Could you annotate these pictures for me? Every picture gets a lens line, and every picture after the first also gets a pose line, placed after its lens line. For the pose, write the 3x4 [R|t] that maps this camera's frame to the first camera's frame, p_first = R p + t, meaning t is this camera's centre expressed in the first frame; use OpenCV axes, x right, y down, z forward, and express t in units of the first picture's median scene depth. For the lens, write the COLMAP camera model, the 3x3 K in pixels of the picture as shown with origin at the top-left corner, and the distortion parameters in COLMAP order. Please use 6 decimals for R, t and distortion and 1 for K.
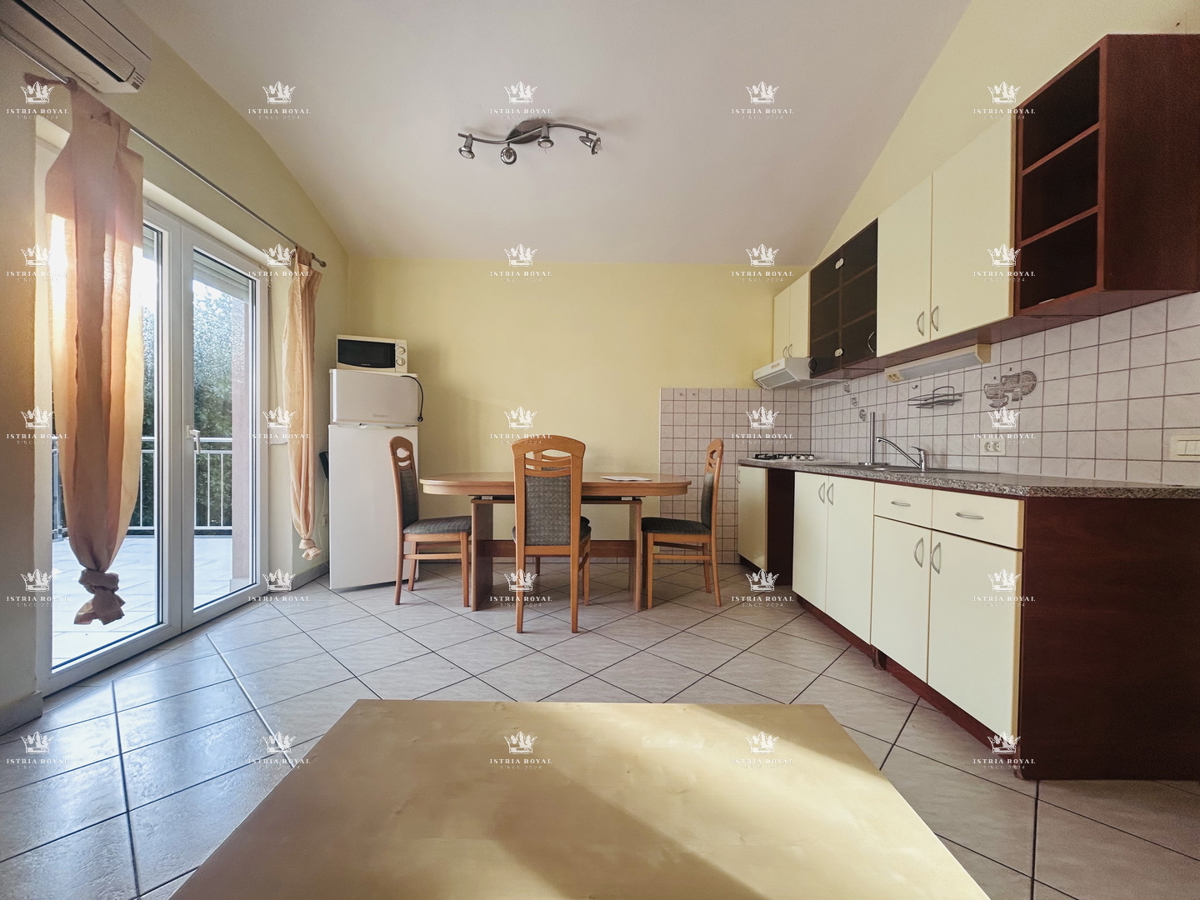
lens RADIAL K [[484.2, 0, 599.8], [0, 484.2, 452.3], [0, 0, 1]] dist [-0.000893, 0.000680]
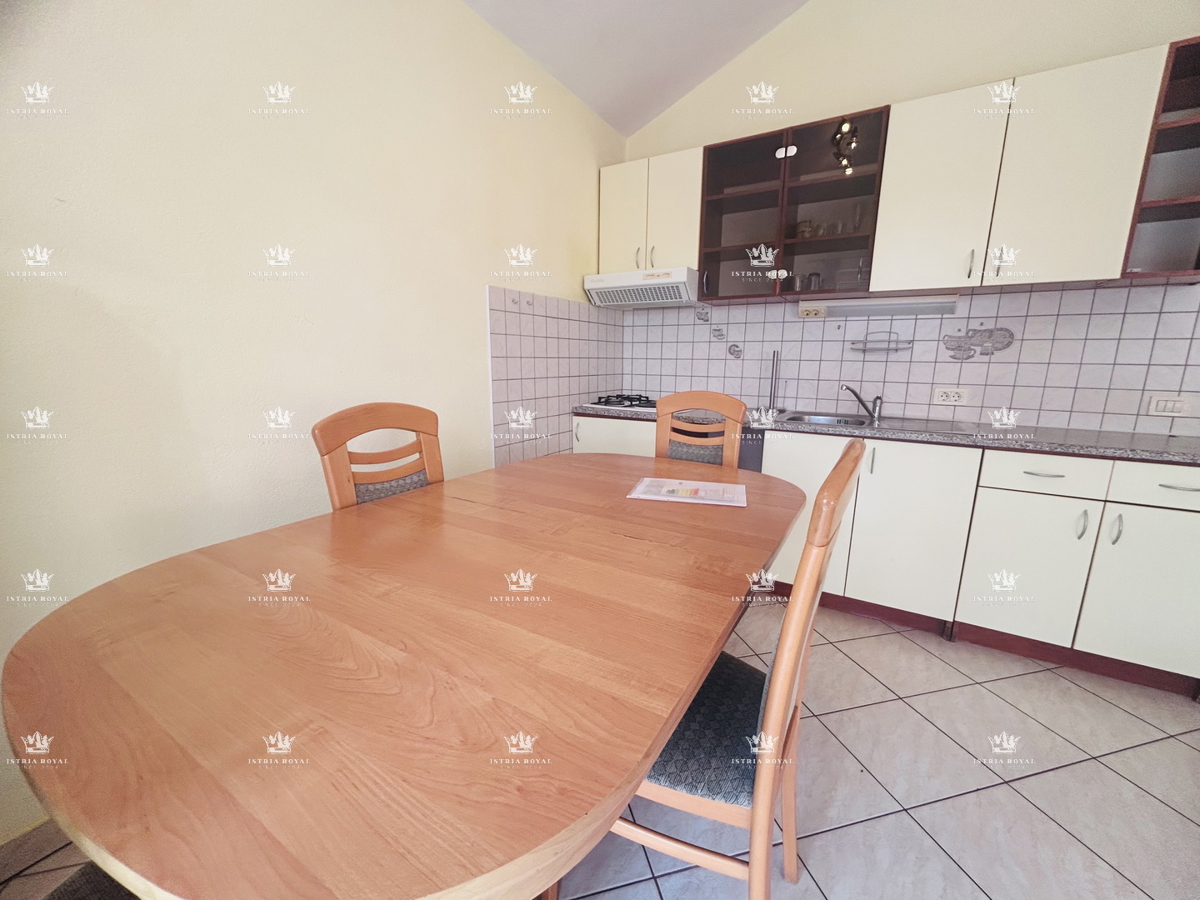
lens RADIAL K [[484.2, 0, 599.8], [0, 484.2, 452.3], [0, 0, 1]] dist [-0.000893, 0.000680]
pose [[0.533050, -0.164481, 0.829942, -0.413846], [0.003860, 0.981384, 0.192015, -0.081107], [-0.846075, -0.099150, 0.523762, 0.890256]]
